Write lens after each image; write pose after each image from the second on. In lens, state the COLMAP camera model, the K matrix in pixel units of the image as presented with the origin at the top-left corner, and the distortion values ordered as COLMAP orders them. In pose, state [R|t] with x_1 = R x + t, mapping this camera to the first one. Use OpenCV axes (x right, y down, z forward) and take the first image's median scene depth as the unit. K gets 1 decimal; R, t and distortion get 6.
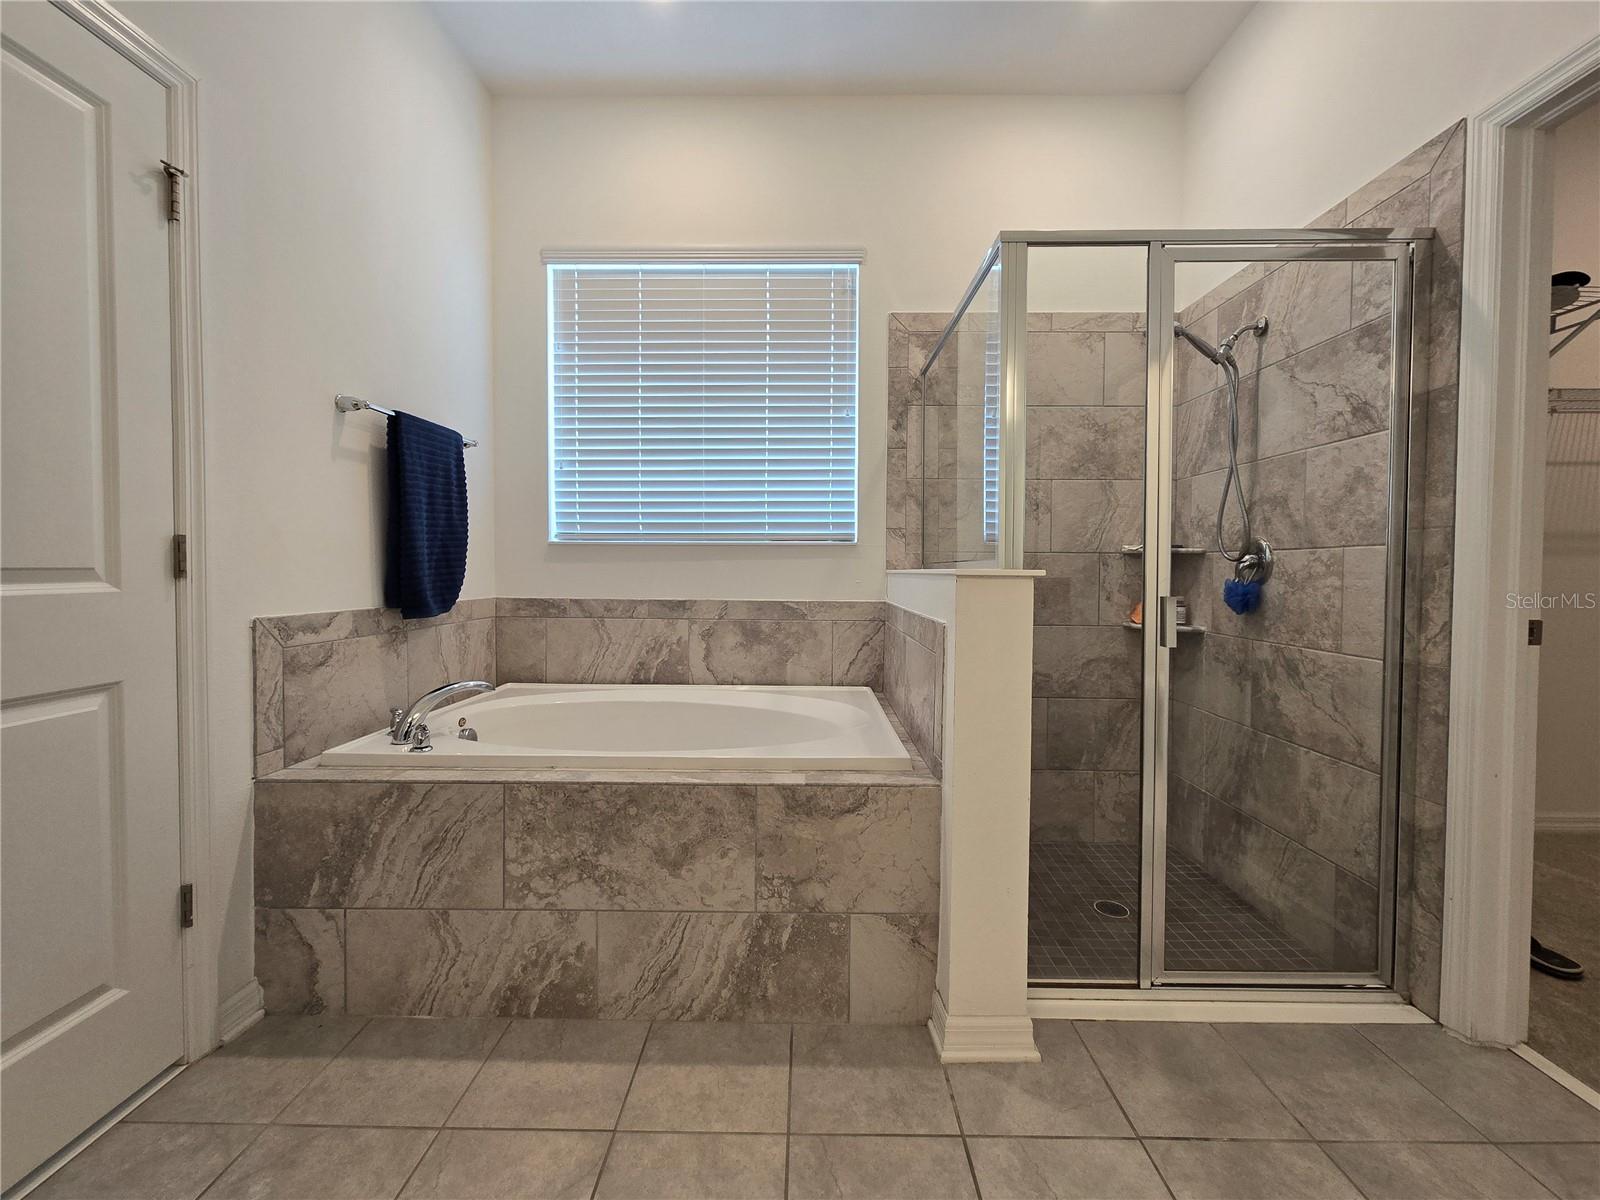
lens RADIAL K [[658.1, 0, 794.9], [0, 658.1, 580.6], [0, 0, 1]] dist [-0.000813, 0.000584]
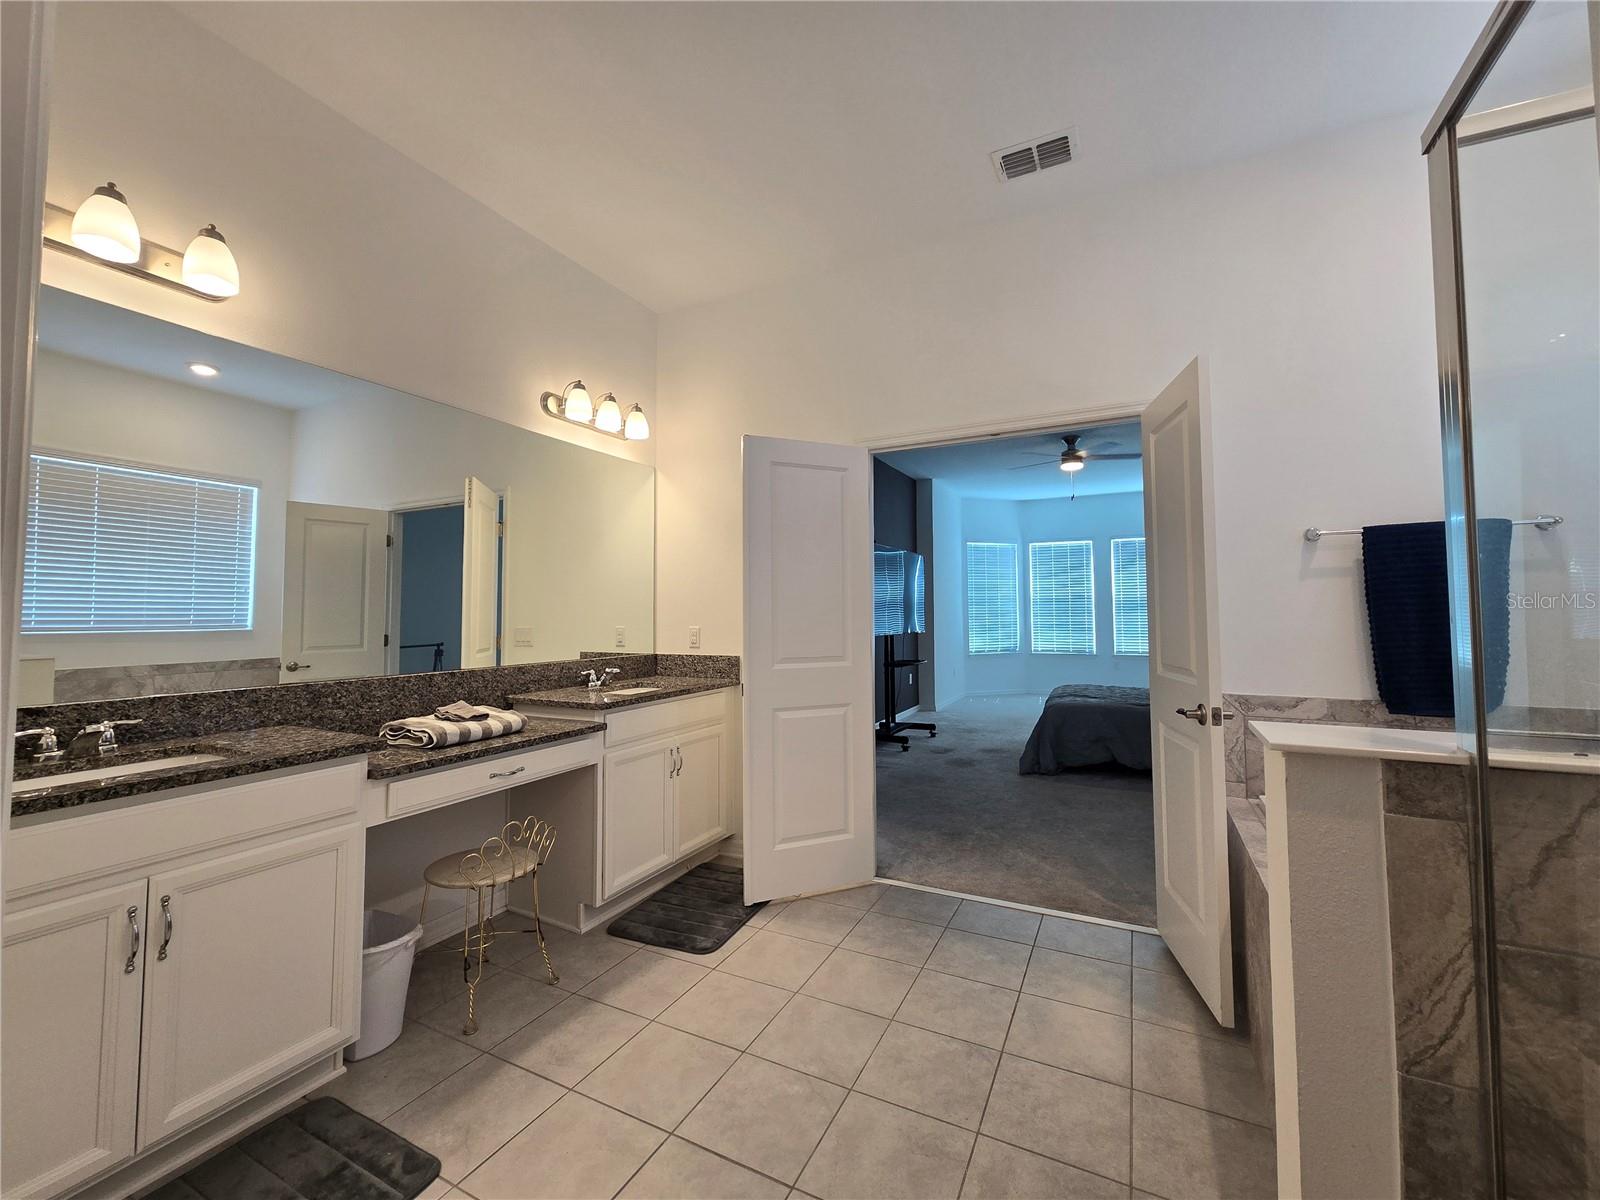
lens RADIAL K [[658.1, 0, 807.1], [0, 658.1, 588.6], [0, 0, 1]] dist [-0.000813, 0.000584]
pose [[-0.436757, -0.039478, -0.898713, 1.034503], [-0.013815, 0.999213, -0.037179, -0.120271], [0.899473, -0.003823, -0.436959, 0.786536]]
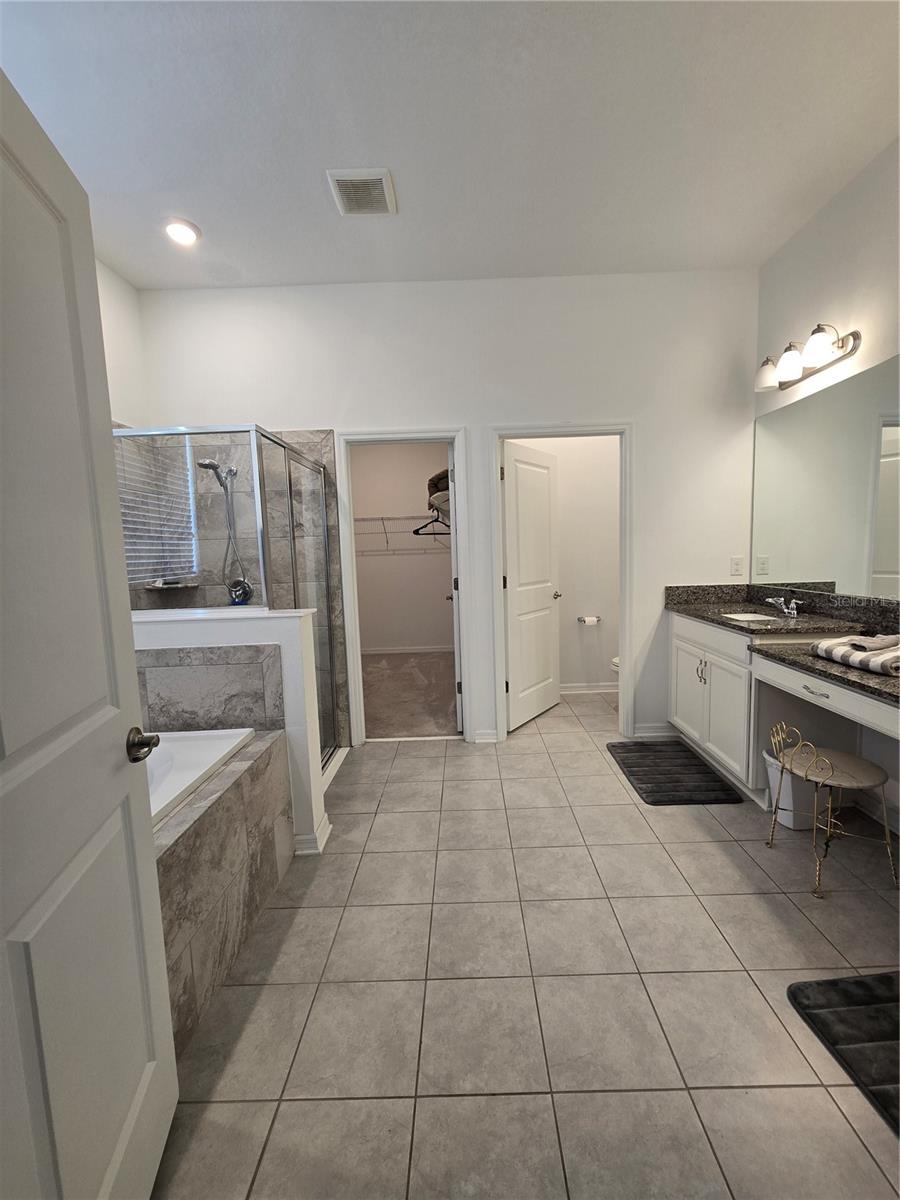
lens RADIAL K [[493.6, 0, 457.9], [0, 493.6, 599.4], [0, 0, 1]] dist [-0.000813, 0.000584]
pose [[0.001427, -0.104128, 0.994563, -1.098502], [0.052466, 0.993202, 0.103910, -0.170446], [-0.998622, 0.052033, 0.006881, 0.473527]]
